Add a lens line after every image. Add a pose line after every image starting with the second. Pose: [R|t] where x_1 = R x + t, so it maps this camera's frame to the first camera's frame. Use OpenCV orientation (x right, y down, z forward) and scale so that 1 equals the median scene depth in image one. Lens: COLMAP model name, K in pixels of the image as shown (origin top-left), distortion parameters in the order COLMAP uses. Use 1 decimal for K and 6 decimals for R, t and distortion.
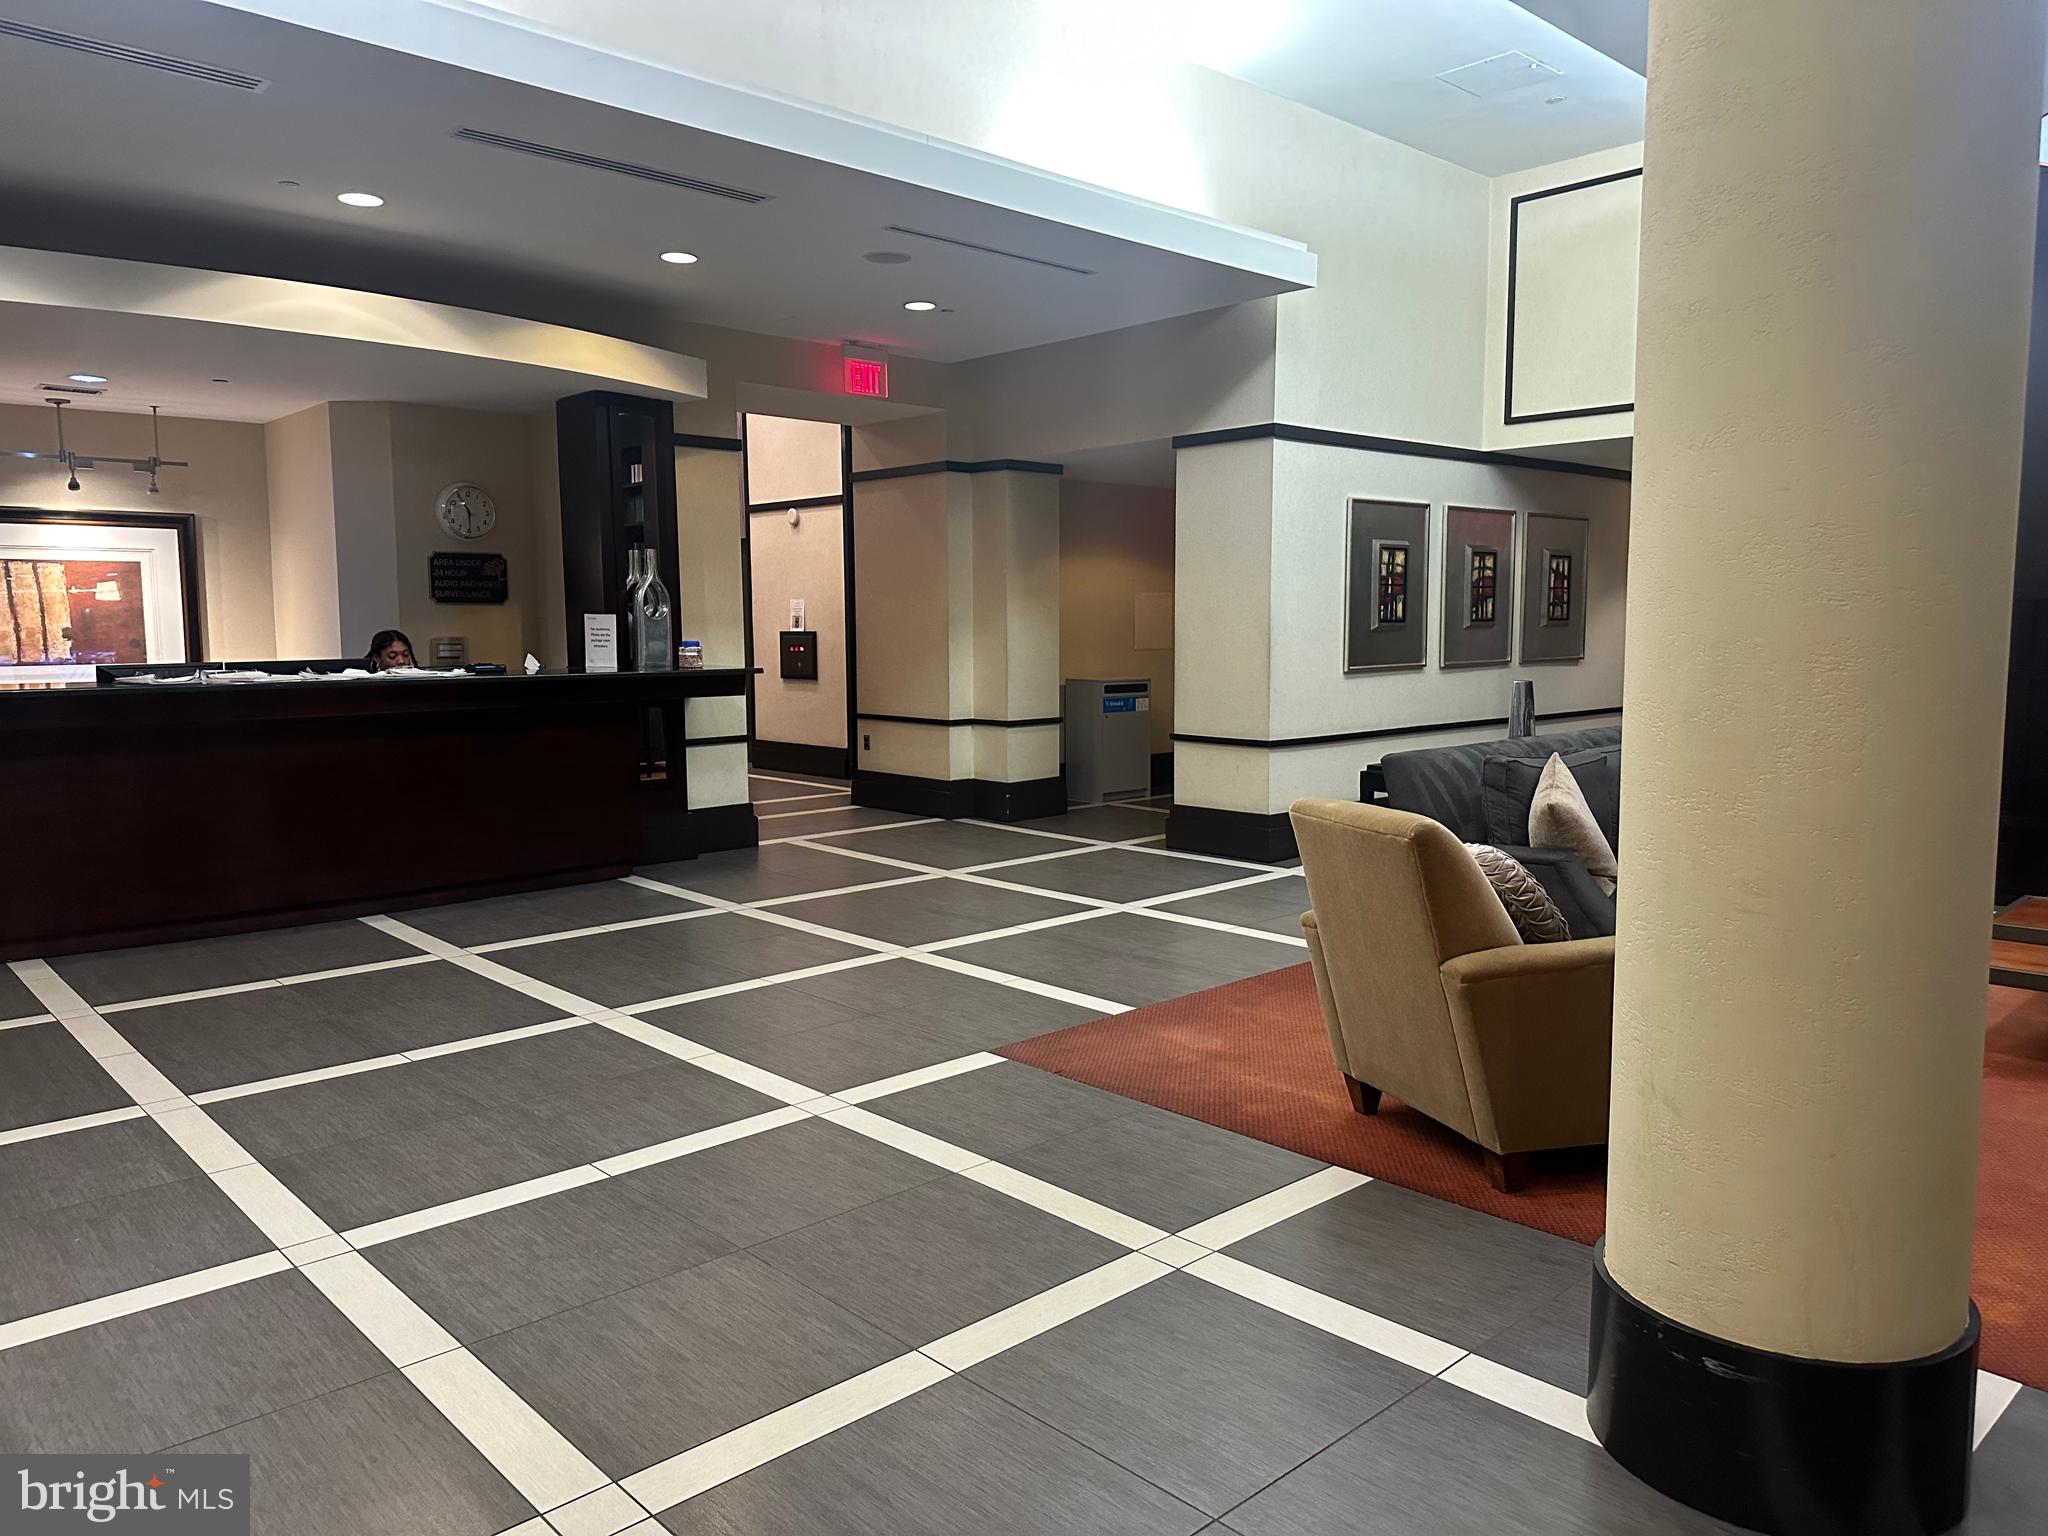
lens RADIAL K [[1443.5, 0, 1033.9], [0, 1443.5, 762.9], [0, 0, 1]] dist [-0.007941, -0.003589]
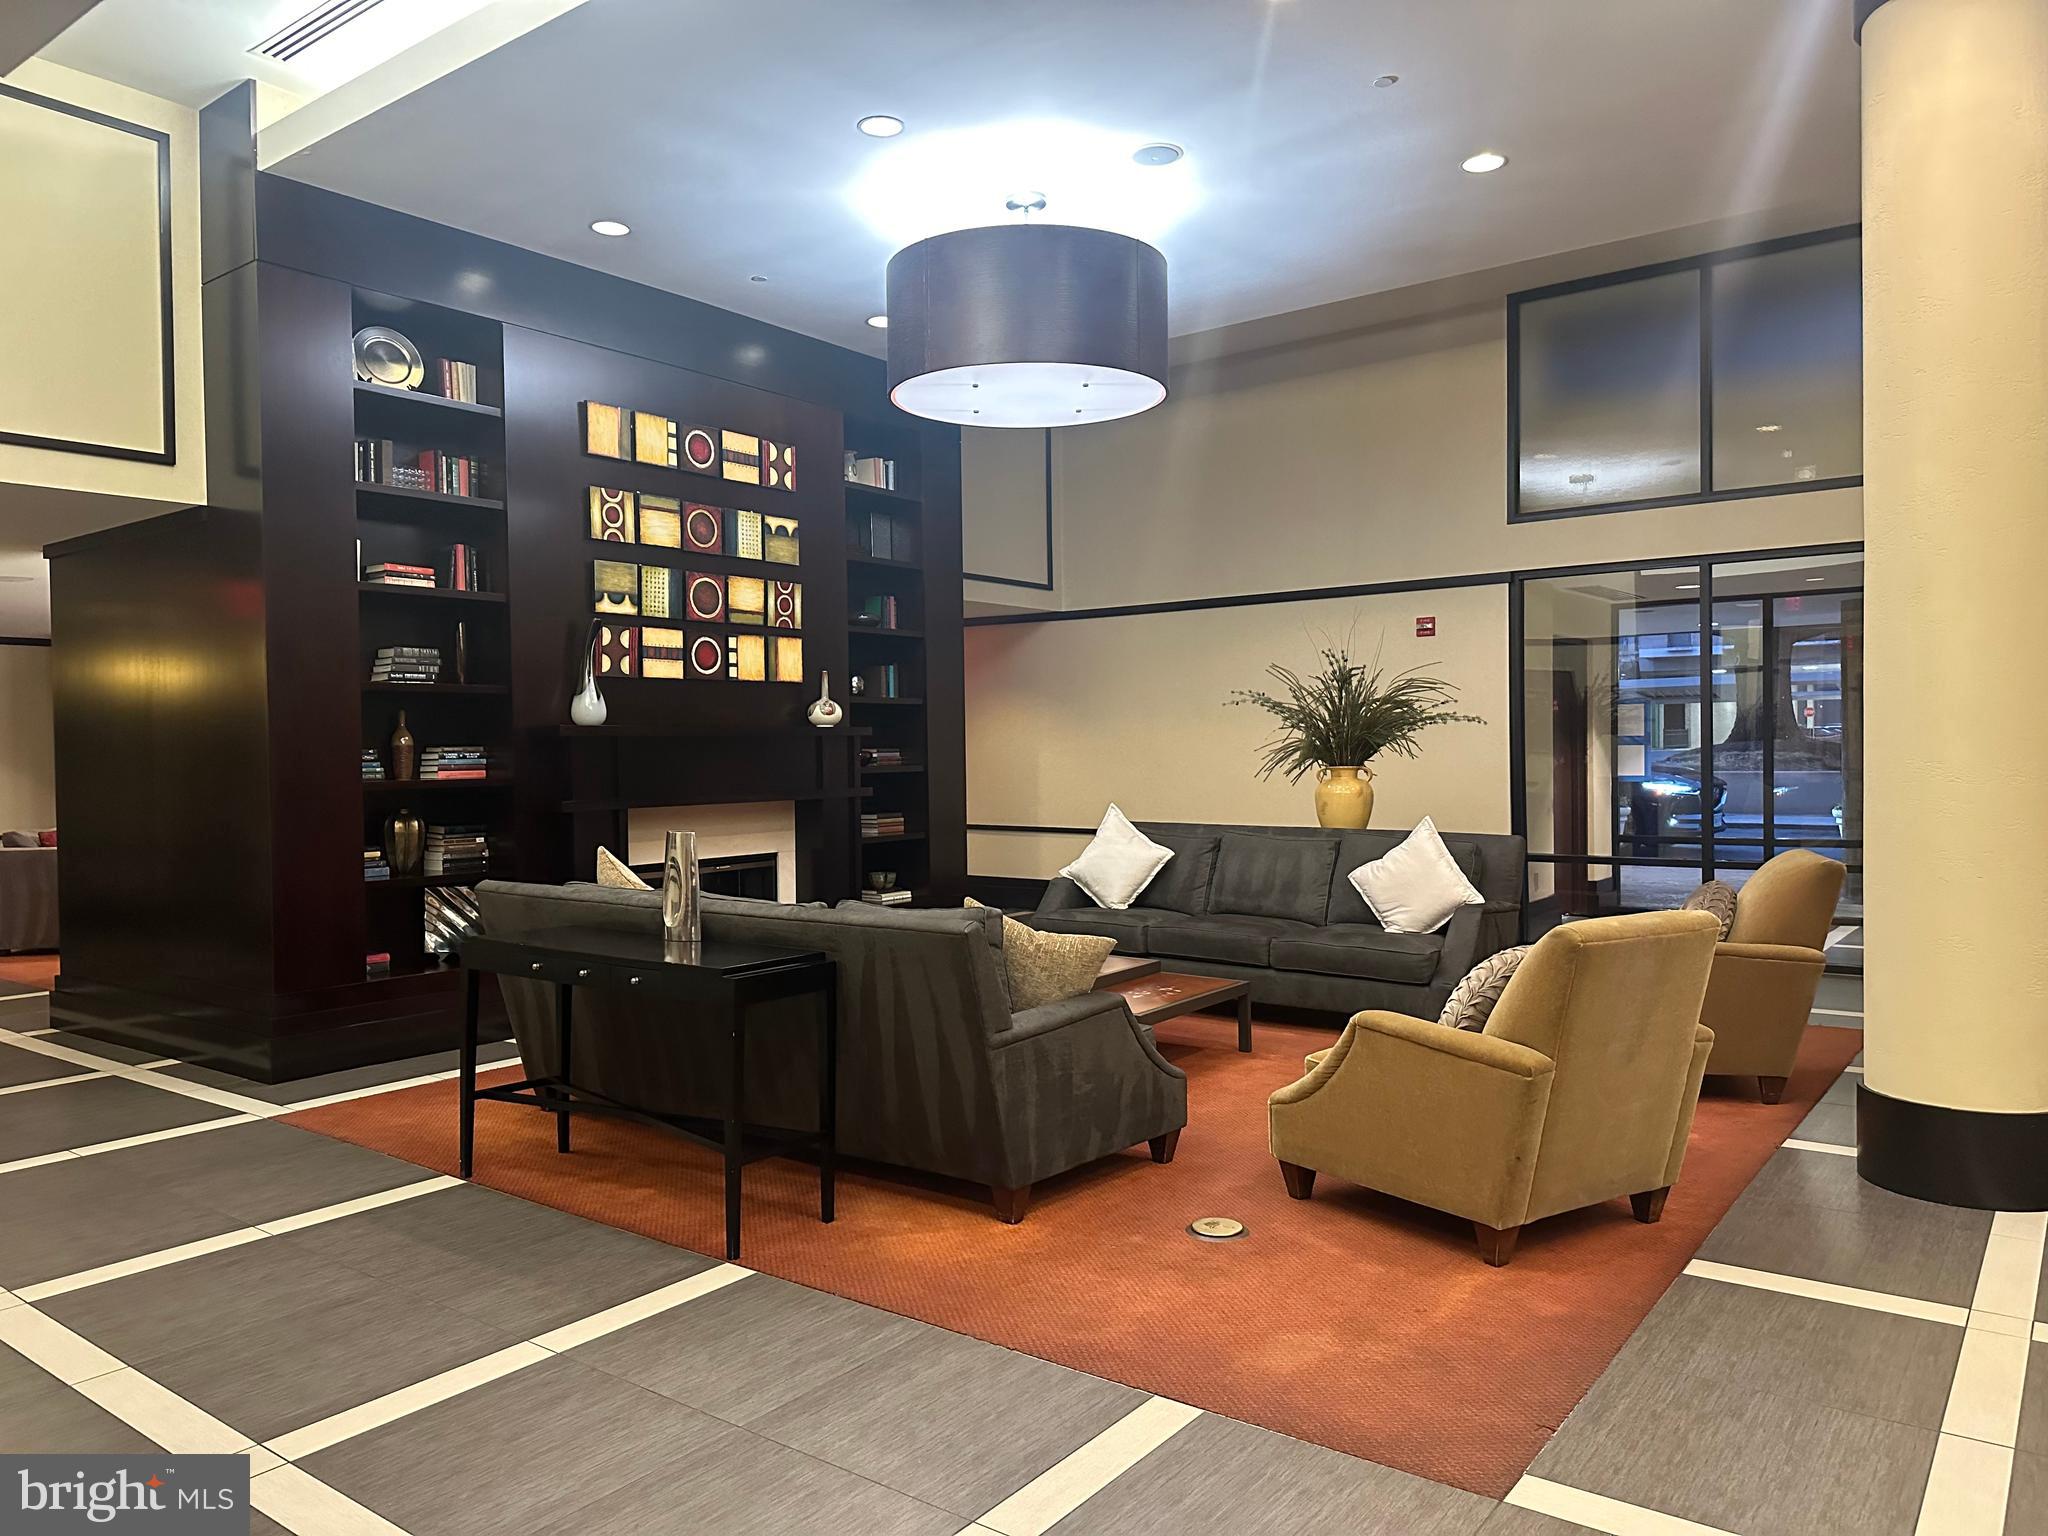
lens RADIAL K [[1443.5, 0, 1024.2], [0, 1443.5, 767.6], [0, 0, 1]] dist [-0.007941, -0.003589]
pose [[-0.175528, -0.006723, 0.984452, -0.548194], [0.111031, 0.993461, 0.026582, -0.115039], [-0.978193, 0.113971, -0.173634, 1.257172]]
